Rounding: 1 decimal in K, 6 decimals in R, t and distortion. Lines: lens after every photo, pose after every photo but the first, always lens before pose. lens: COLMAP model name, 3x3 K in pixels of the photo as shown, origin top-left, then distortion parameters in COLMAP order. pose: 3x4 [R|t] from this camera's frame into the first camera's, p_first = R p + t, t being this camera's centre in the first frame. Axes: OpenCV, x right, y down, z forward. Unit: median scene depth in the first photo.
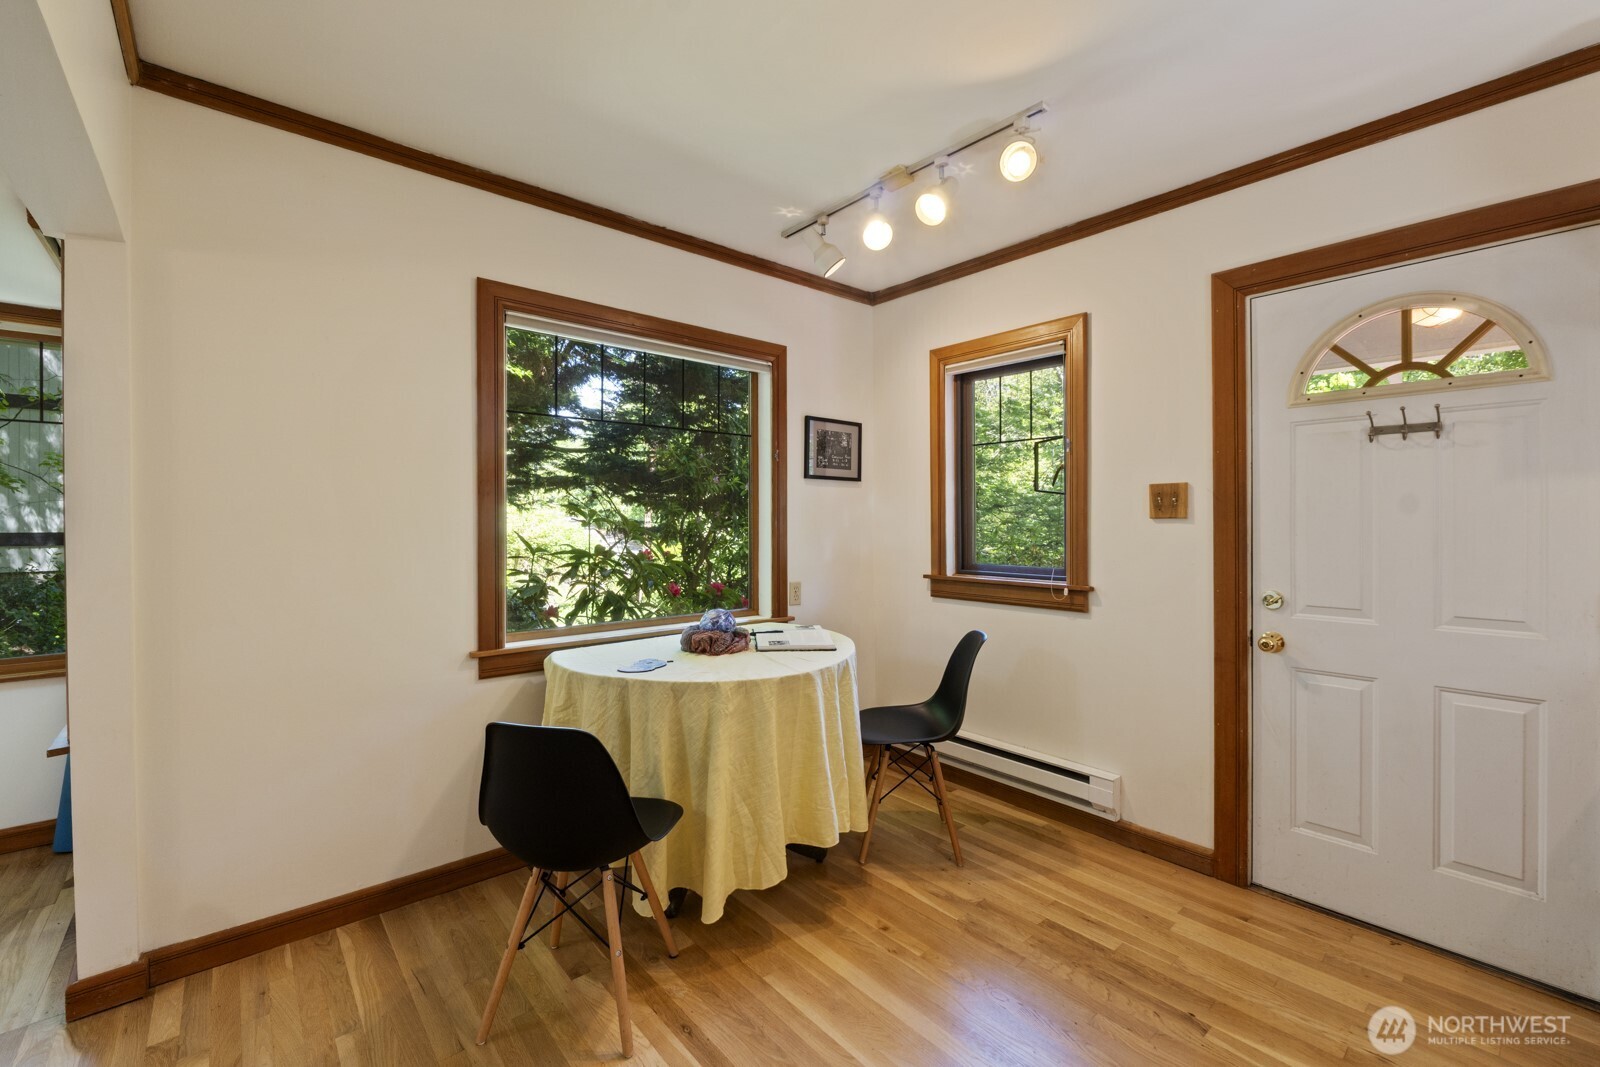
lens RADIAL K [[668.8, 0, 807.1], [0, 668.8, 525.5], [0, 0, 1]] dist [-0.009034, 0.000203]
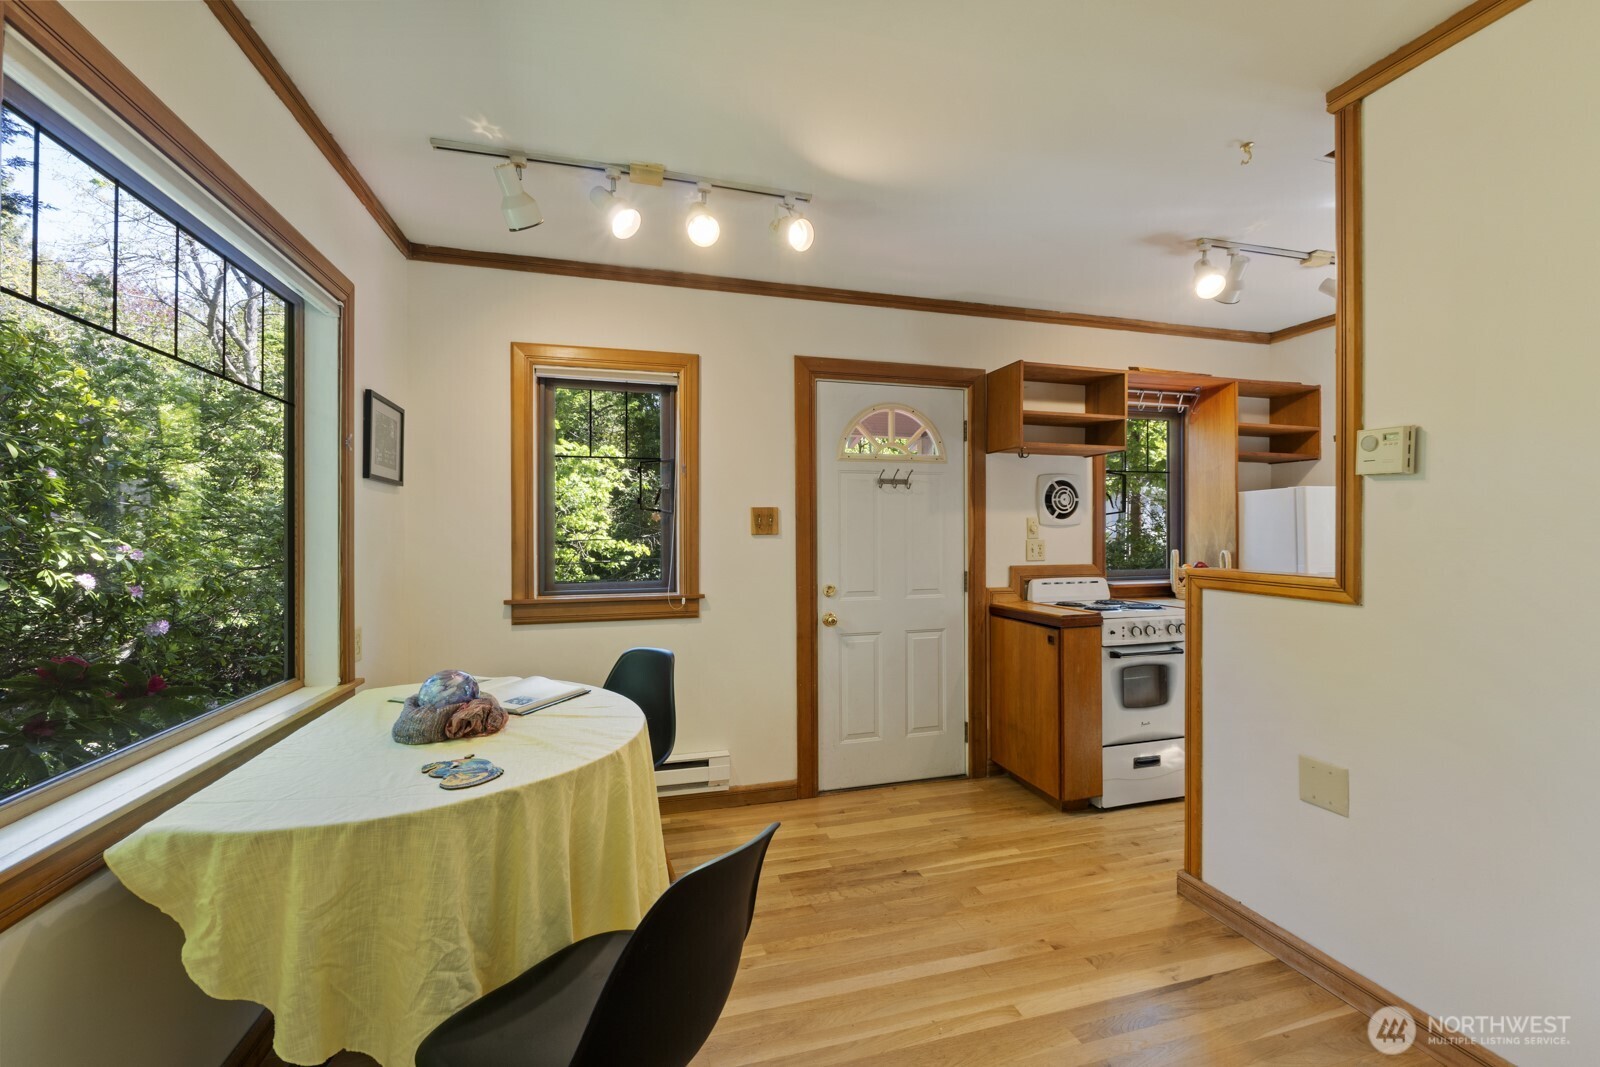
lens RADIAL K [[668.8, 0, 811.0], [0, 668.8, 530.8], [0, 0, 1]] dist [-0.009034, 0.000203]
pose [[0.419922, 0.003460, 0.907554, -0.618454], [0.010193, 0.999912, -0.008528, -0.006195], [-0.907503, 0.012831, 0.419849, 0.401124]]
